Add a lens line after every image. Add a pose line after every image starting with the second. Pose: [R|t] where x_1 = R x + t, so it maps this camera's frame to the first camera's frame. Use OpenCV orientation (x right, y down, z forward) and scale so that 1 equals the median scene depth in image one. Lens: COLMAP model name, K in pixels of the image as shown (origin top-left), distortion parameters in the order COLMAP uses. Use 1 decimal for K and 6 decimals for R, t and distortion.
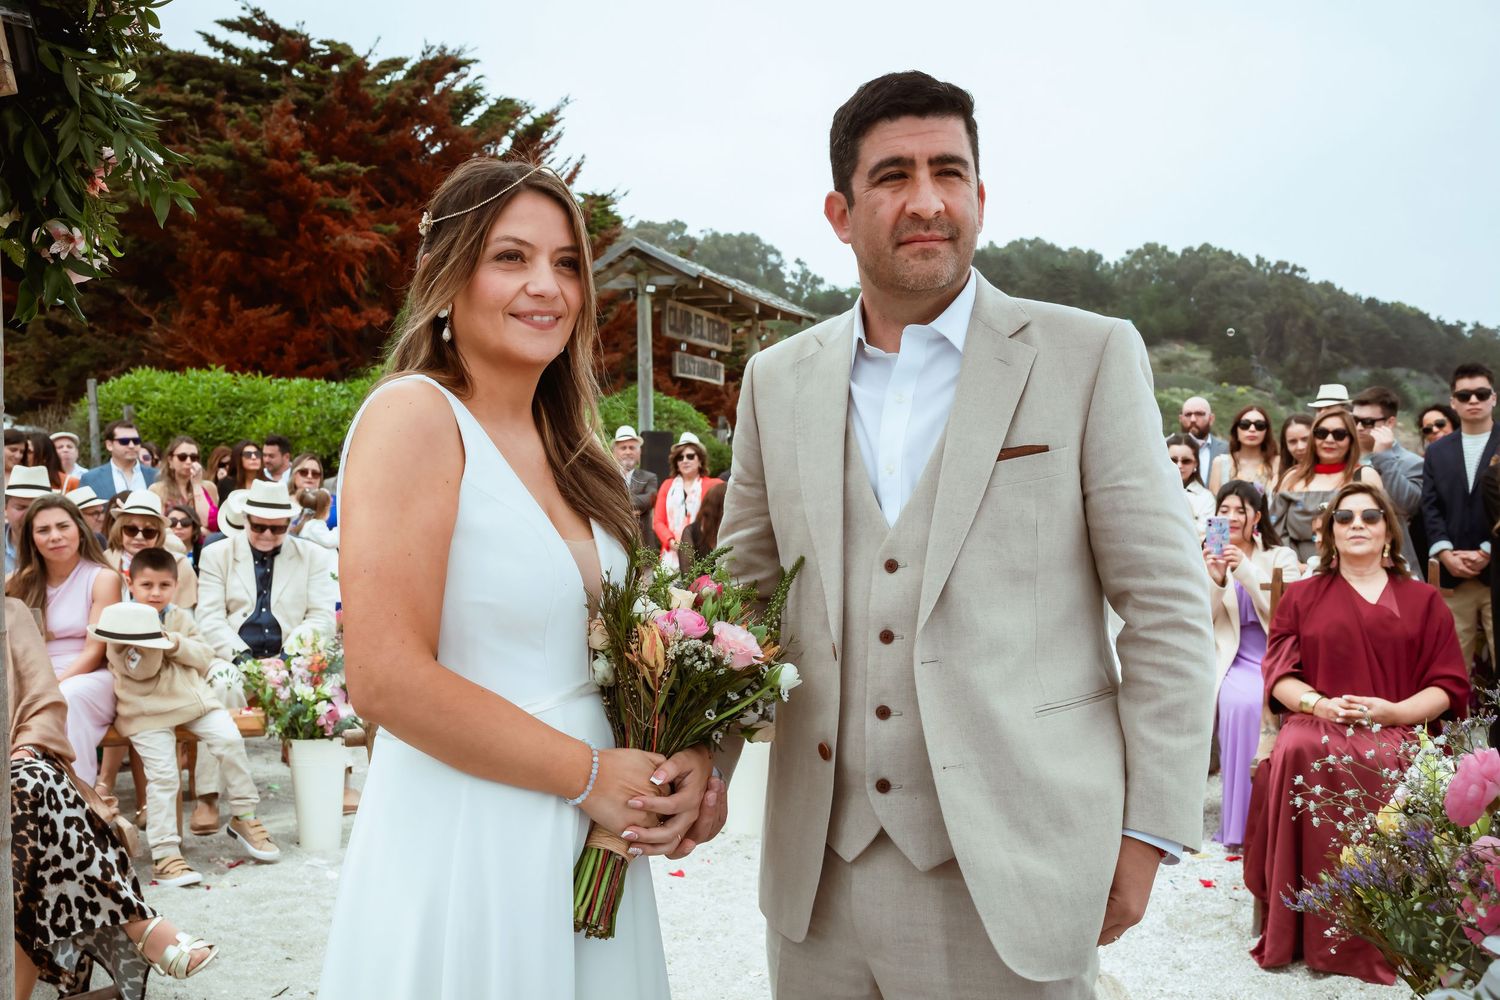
lens RADIAL K [[1446.5, 0, 747.1], [0, 1446.5, 508.2], [0, 0, 1]] dist [-0.023360, 0.000000]
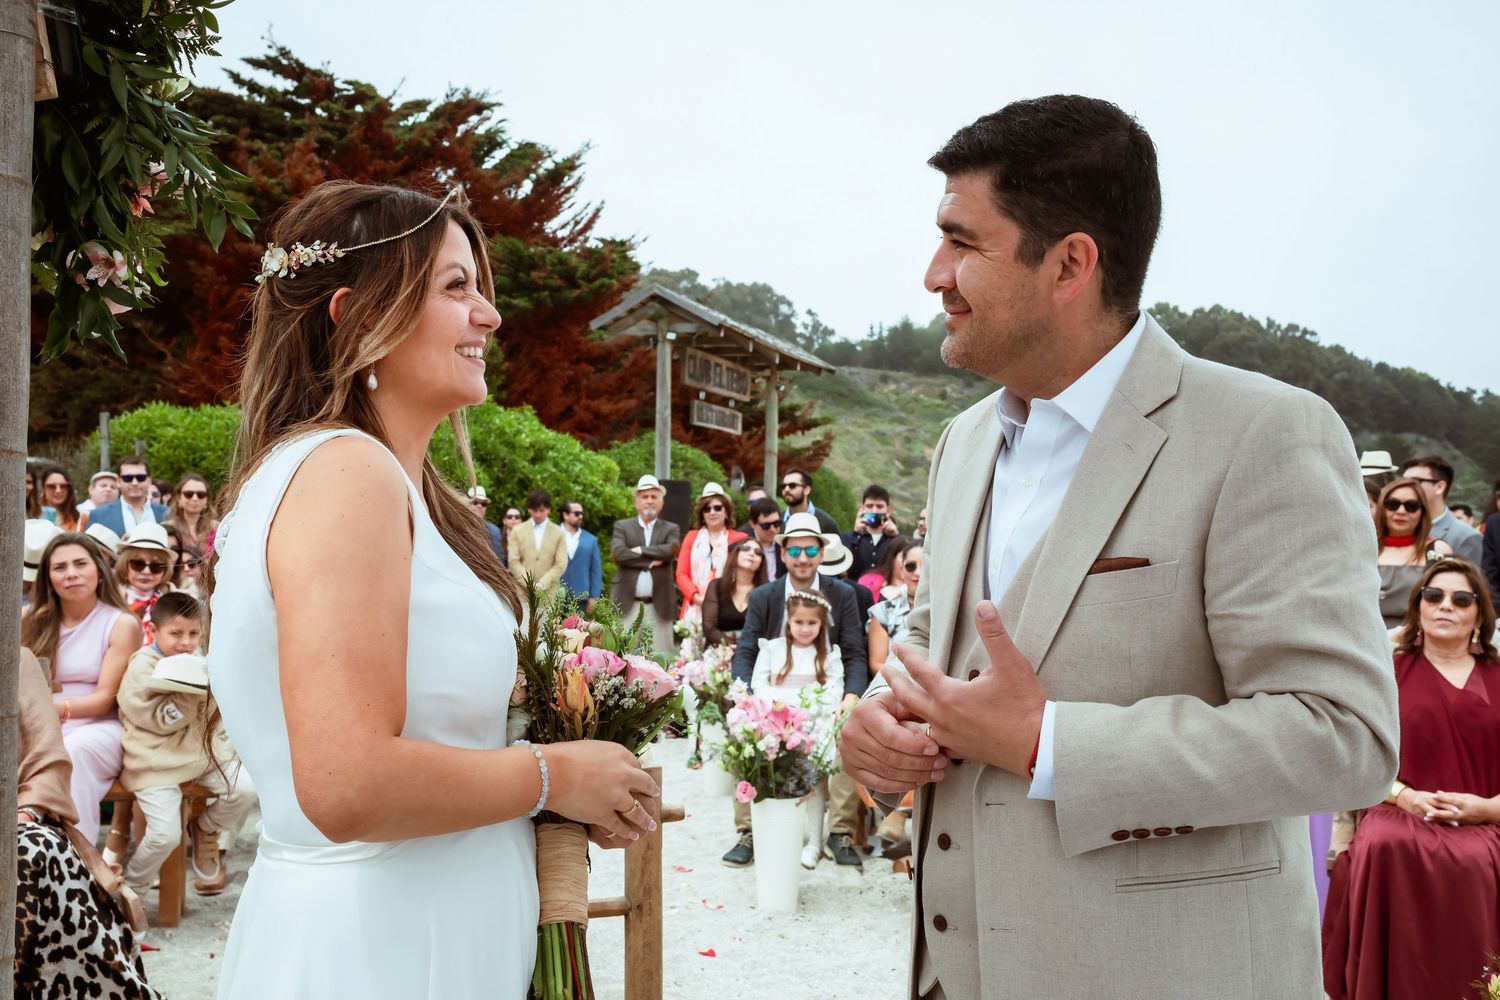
lens RADIAL K [[1446.5, 0, 746.1], [0, 1446.5, 506.9], [0, 0, 1]] dist [-0.023360, 0.000000]
pose [[0.999664, 0.025629, -0.003964, -0.006445], [-0.025751, 0.999079, -0.034334, -0.001602], [0.003081, 0.034424, 0.999403, 0.010965]]
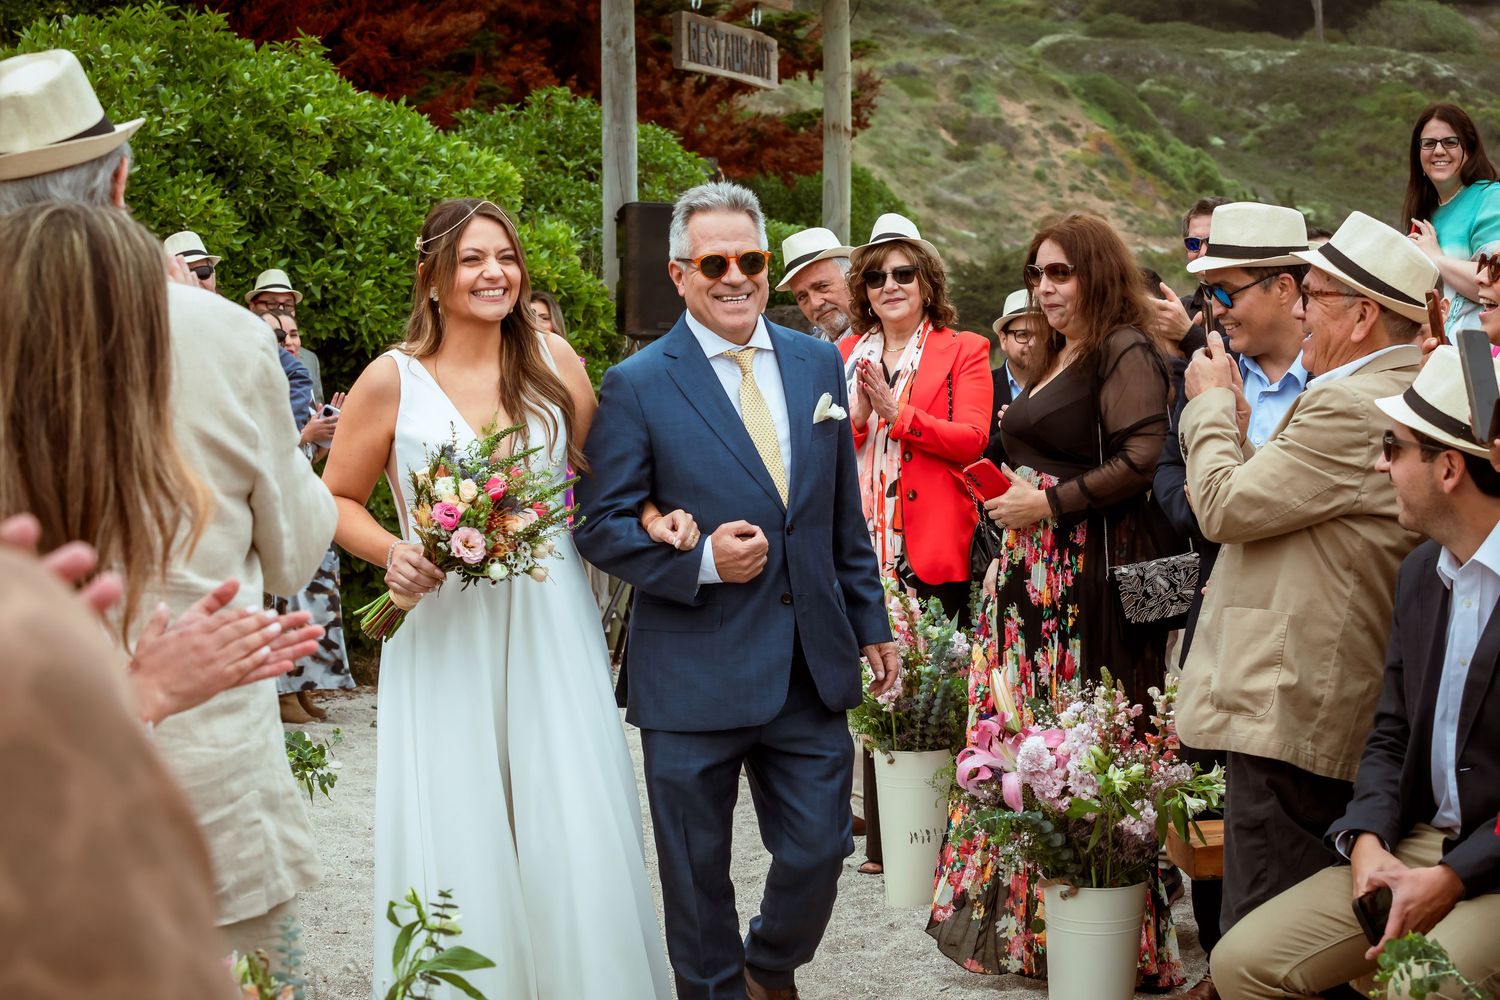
lens RADIAL K [[3047.4, 0, 753.6], [0, 3047.4, 502.0], [0, 0, 1]] dist [-0.270448, 0.000000]
pose [[0.998613, -0.002913, 0.052563, -0.062160], [0.000031, 0.998501, 0.054738, -0.011616], [-0.052643, -0.054661, 0.997116, 0.096453]]
